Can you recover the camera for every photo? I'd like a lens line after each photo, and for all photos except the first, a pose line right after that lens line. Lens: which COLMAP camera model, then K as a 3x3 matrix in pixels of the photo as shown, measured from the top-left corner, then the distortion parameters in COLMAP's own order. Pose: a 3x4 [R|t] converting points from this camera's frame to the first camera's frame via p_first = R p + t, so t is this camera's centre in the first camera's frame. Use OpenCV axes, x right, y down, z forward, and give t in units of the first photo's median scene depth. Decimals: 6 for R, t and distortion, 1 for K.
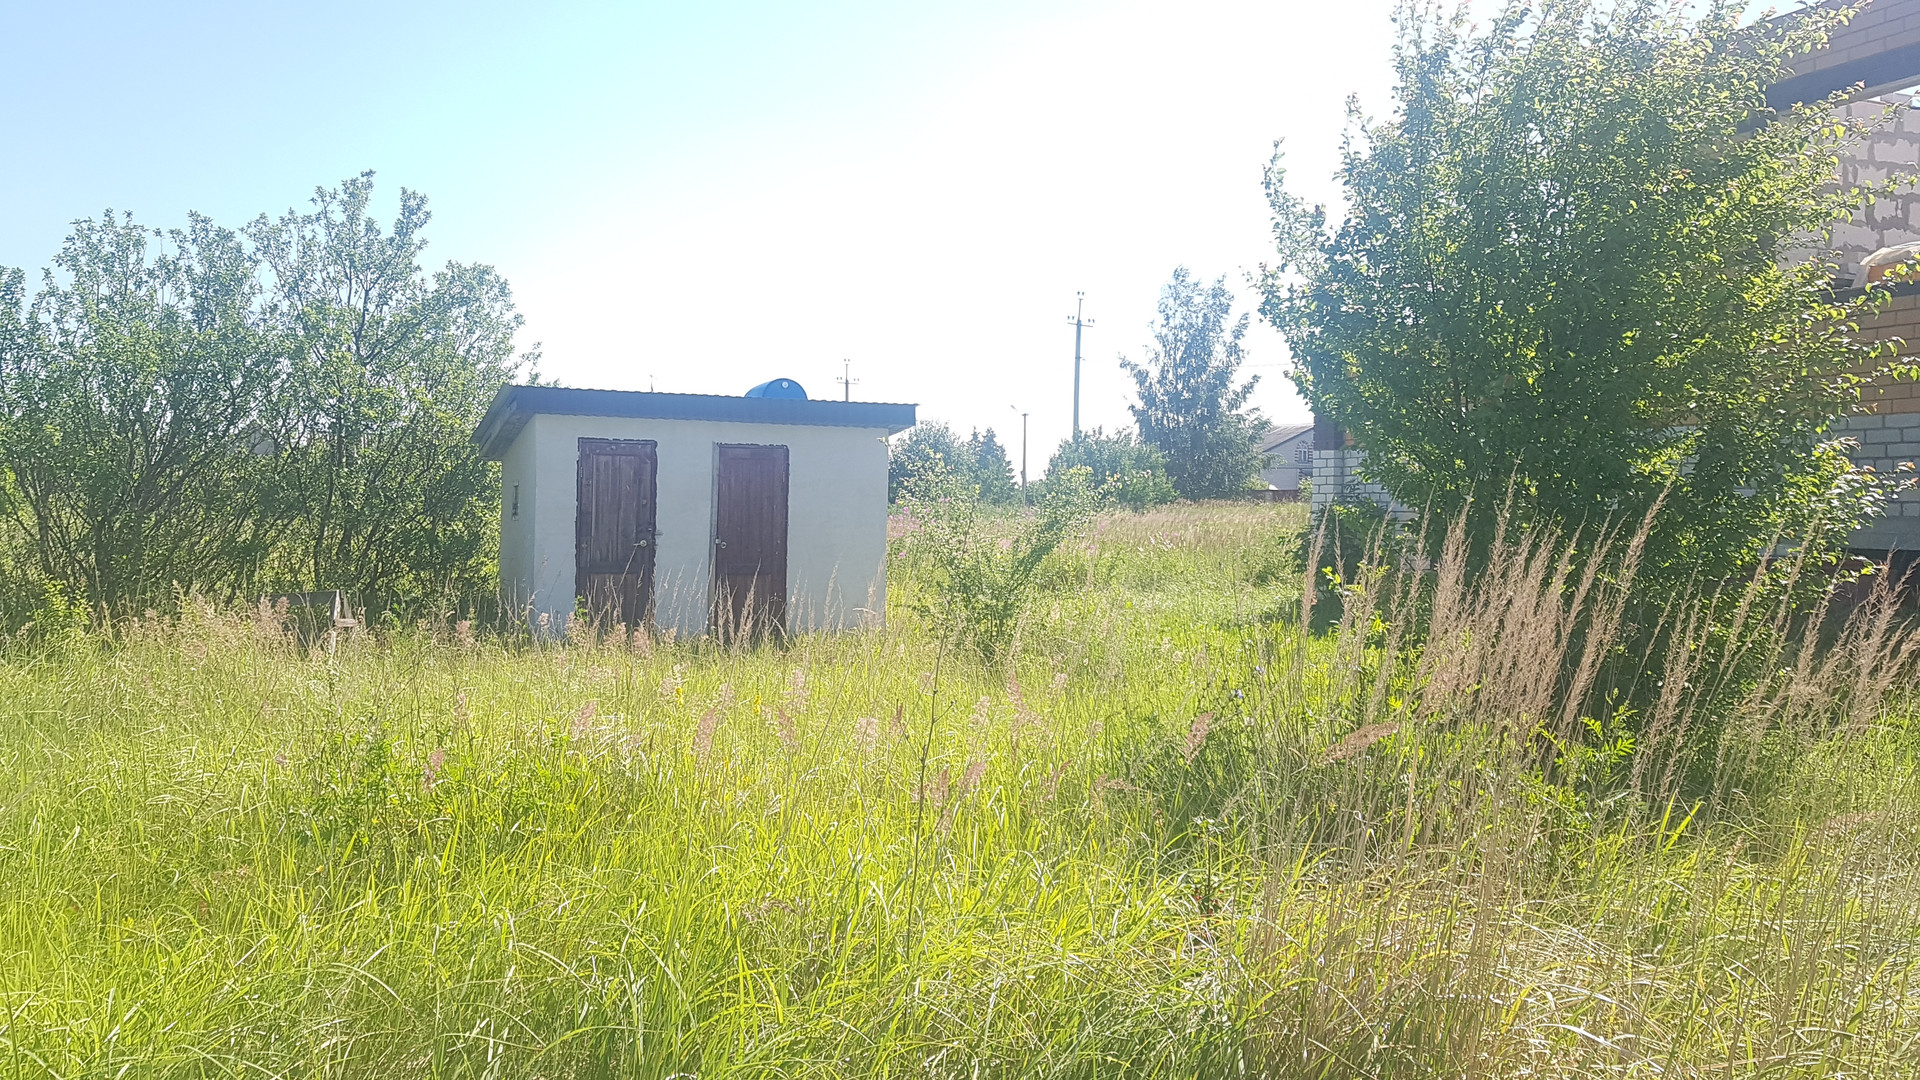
lens RADIAL K [[1499.9, 0, 965.6], [0, 1499.9, 532.9], [0, 0, 1]] dist [-0.008936, 0.009284]
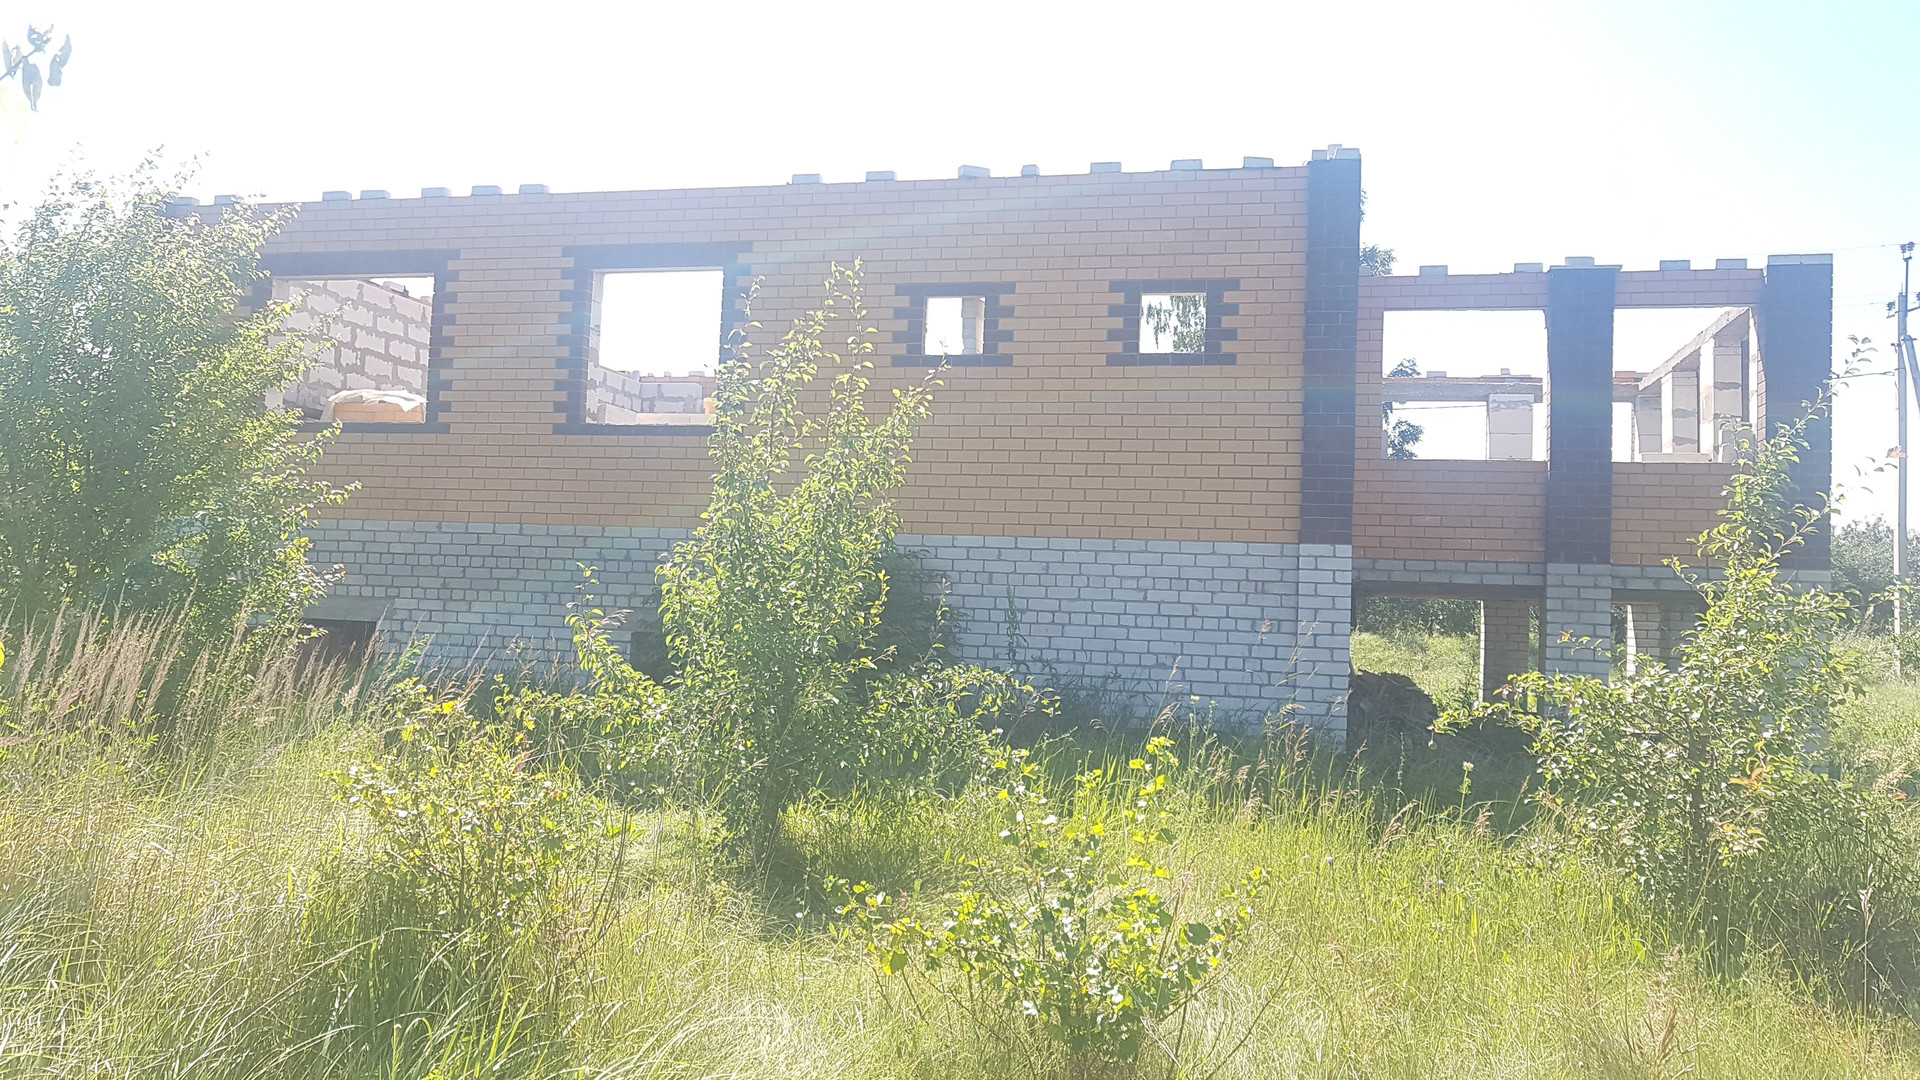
lens RADIAL K [[1499.9, 0, 954.9], [0, 1499.9, 521.3], [0, 0, 1]] dist [-0.008936, 0.009284]
pose [[0.599457, 0.051198, 0.798767, -0.179314], [-0.010980, 0.998384, -0.055753, -0.009284], [-0.800331, 0.024651, 0.599051, -0.344304]]
